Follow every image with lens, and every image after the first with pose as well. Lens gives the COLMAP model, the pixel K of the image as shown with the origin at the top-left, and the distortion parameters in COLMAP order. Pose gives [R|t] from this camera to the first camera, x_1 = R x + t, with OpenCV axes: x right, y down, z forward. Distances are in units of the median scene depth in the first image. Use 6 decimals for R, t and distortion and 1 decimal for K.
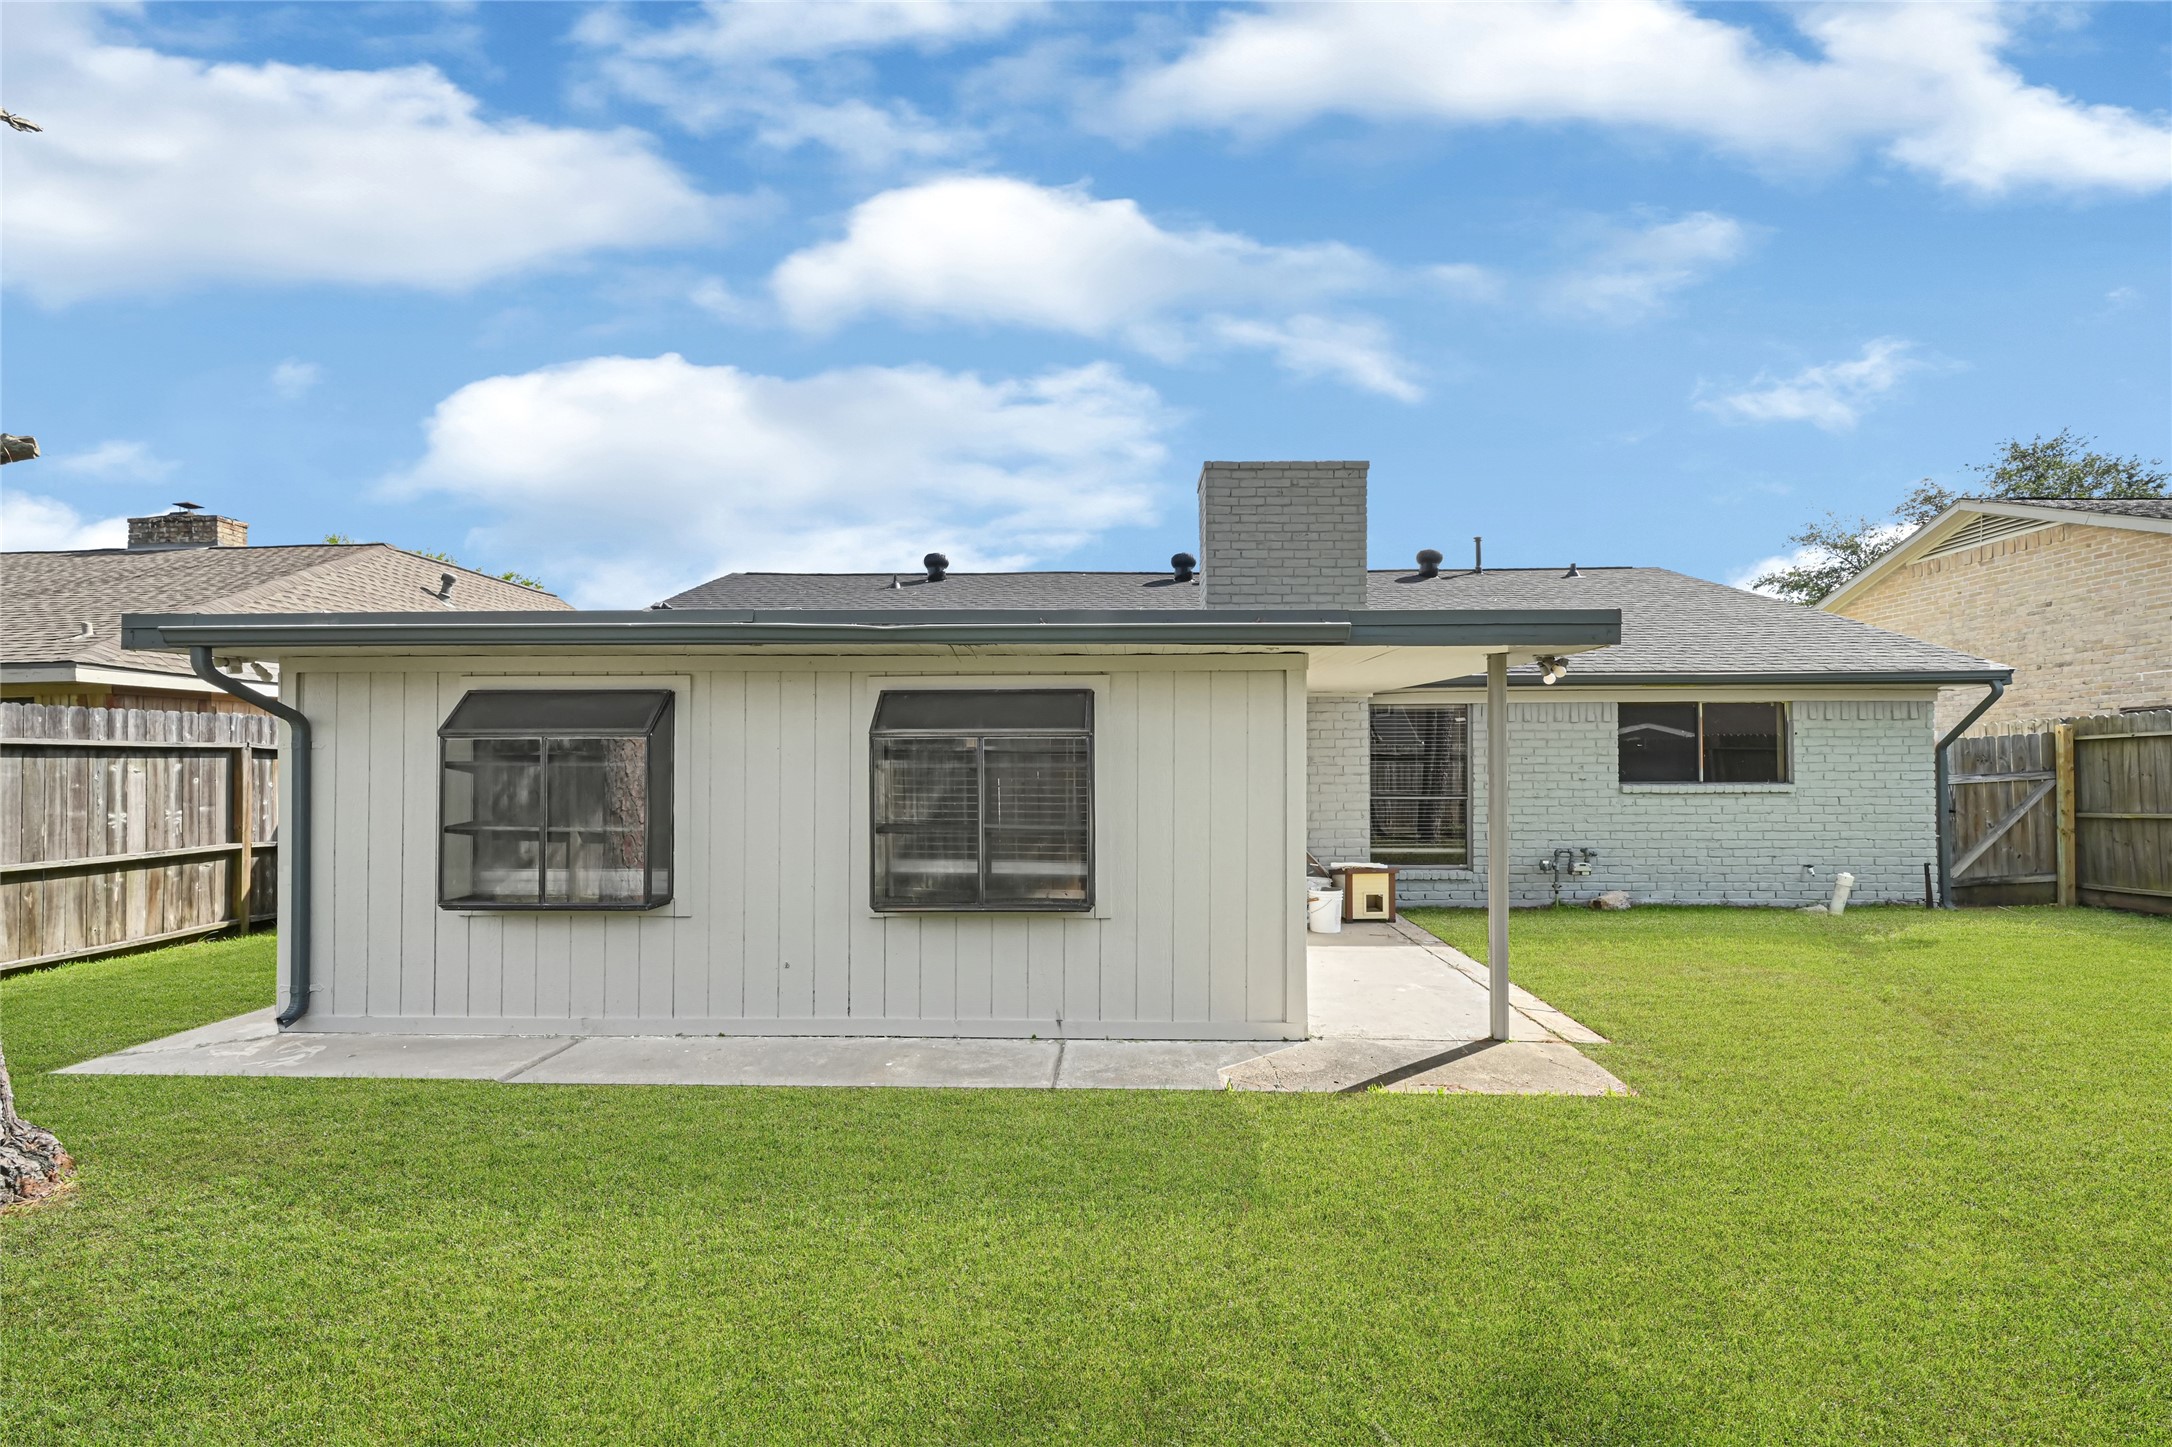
lens RADIAL K [[958.2, 0, 1086.0], [0, 958.2, 723.5], [0, 0, 1]] dist [0.002365, 0.000100]
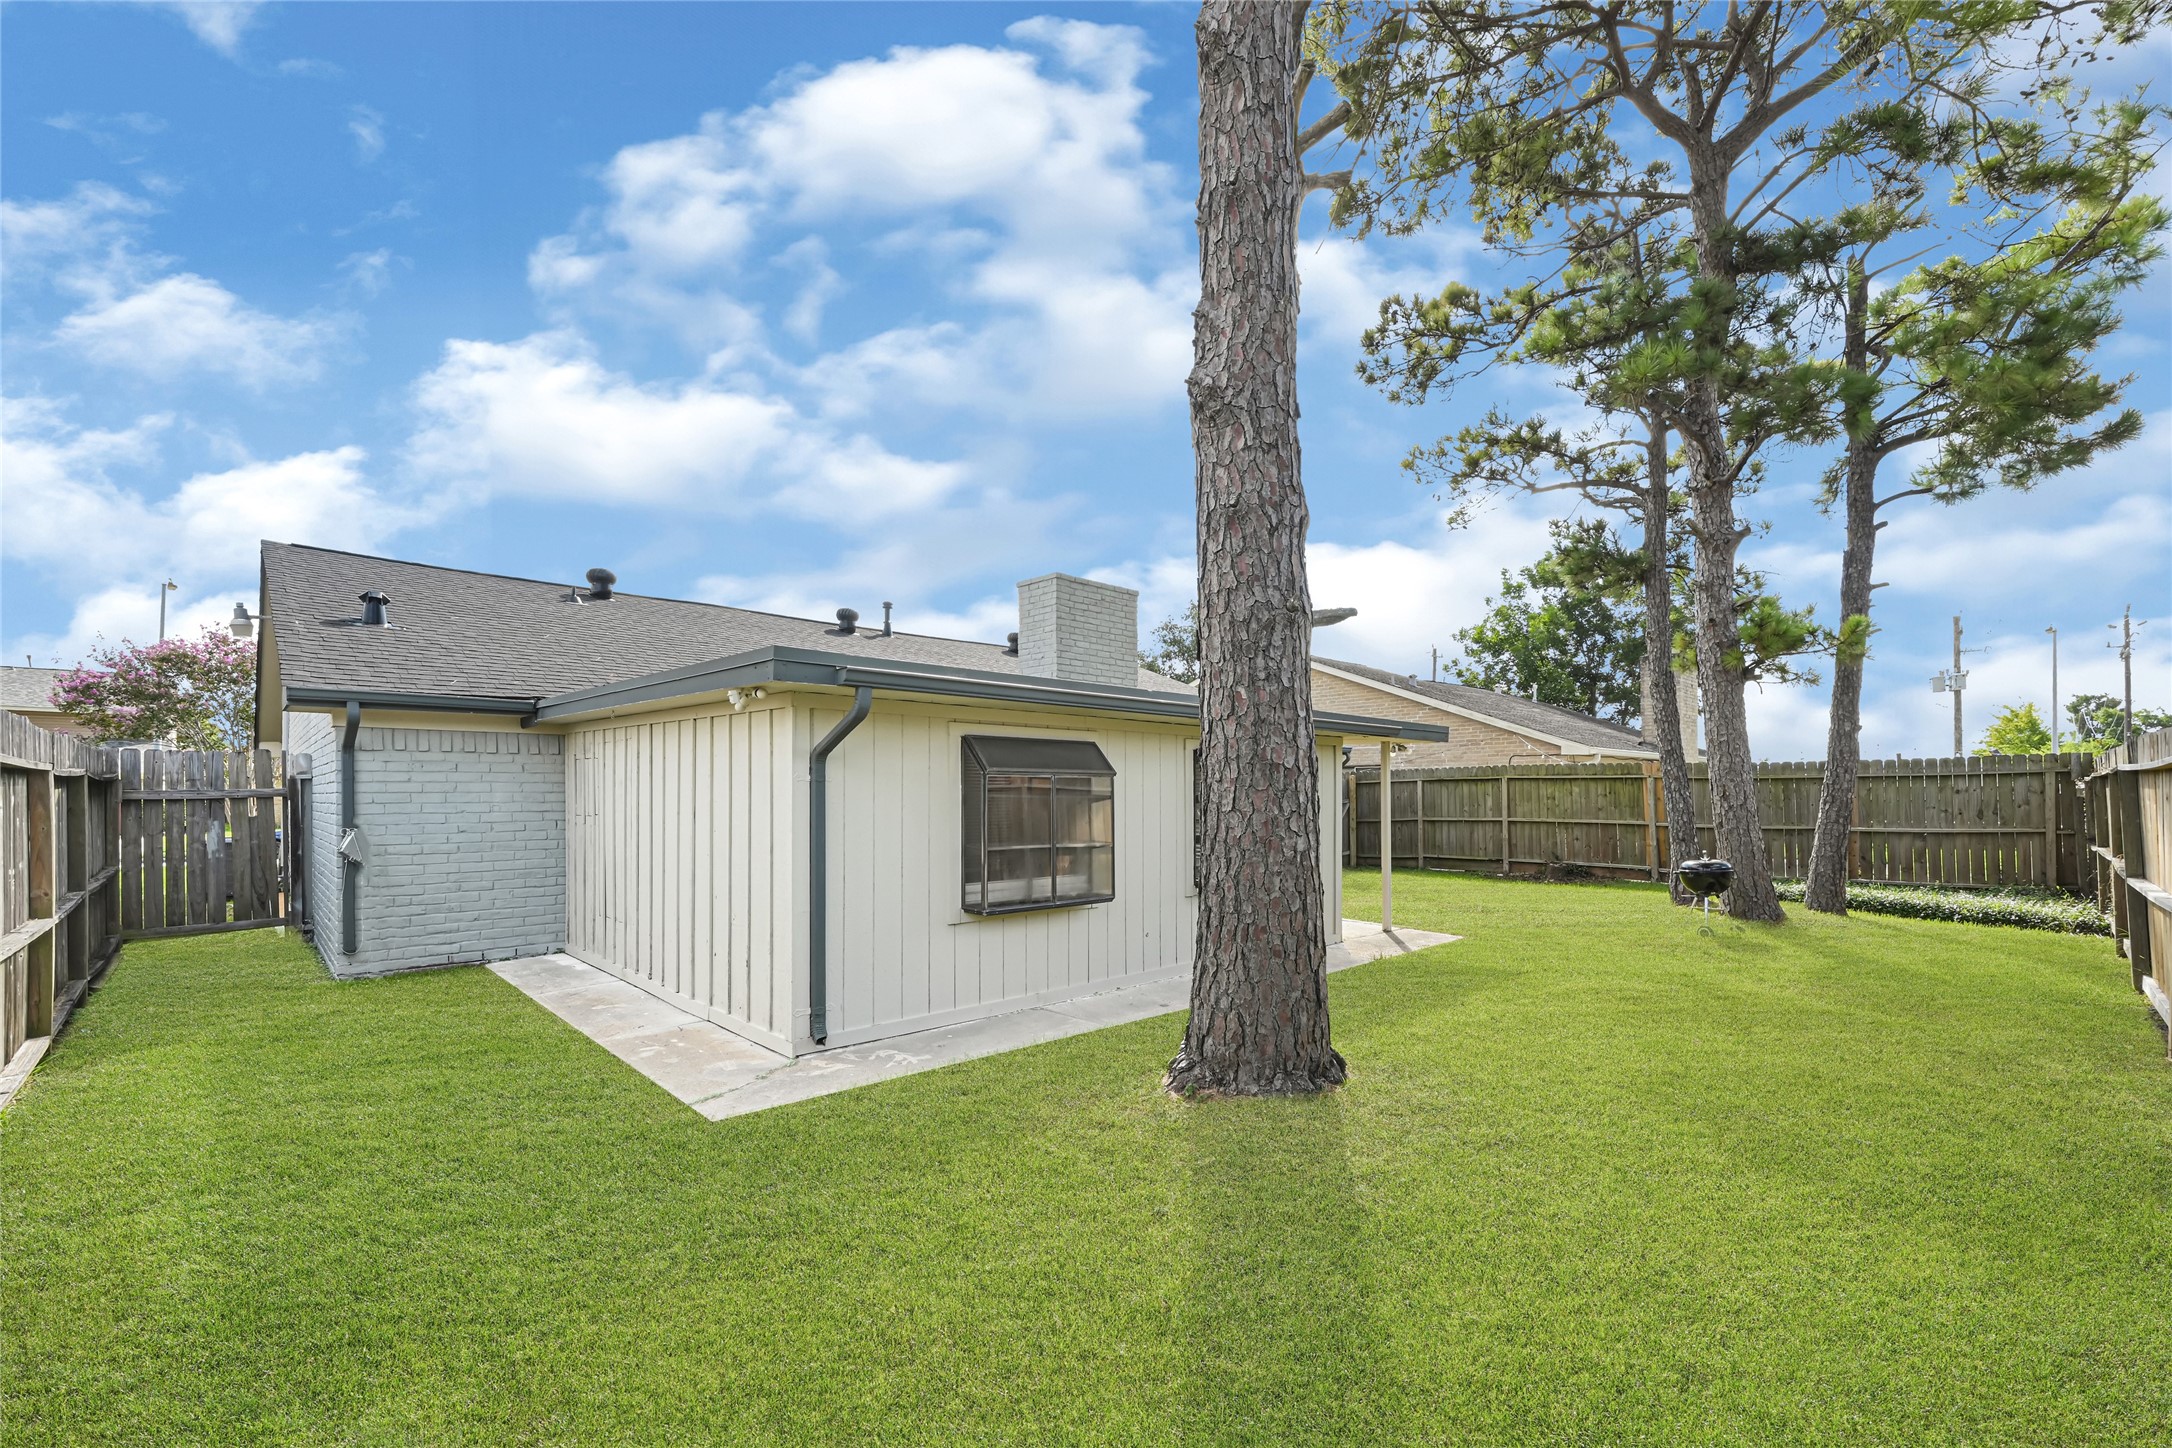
lens RADIAL K [[958.2, 0, 1086.0], [0, 958.2, 724.0], [0, 0, 1]] dist [0.002365, 0.000100]
pose [[0.695769, 0.052775, 0.716324, -1.385595], [-0.028077, 0.998533, -0.046296, 0.003983], [-0.717717, 0.012100, 0.696230, 0.054647]]
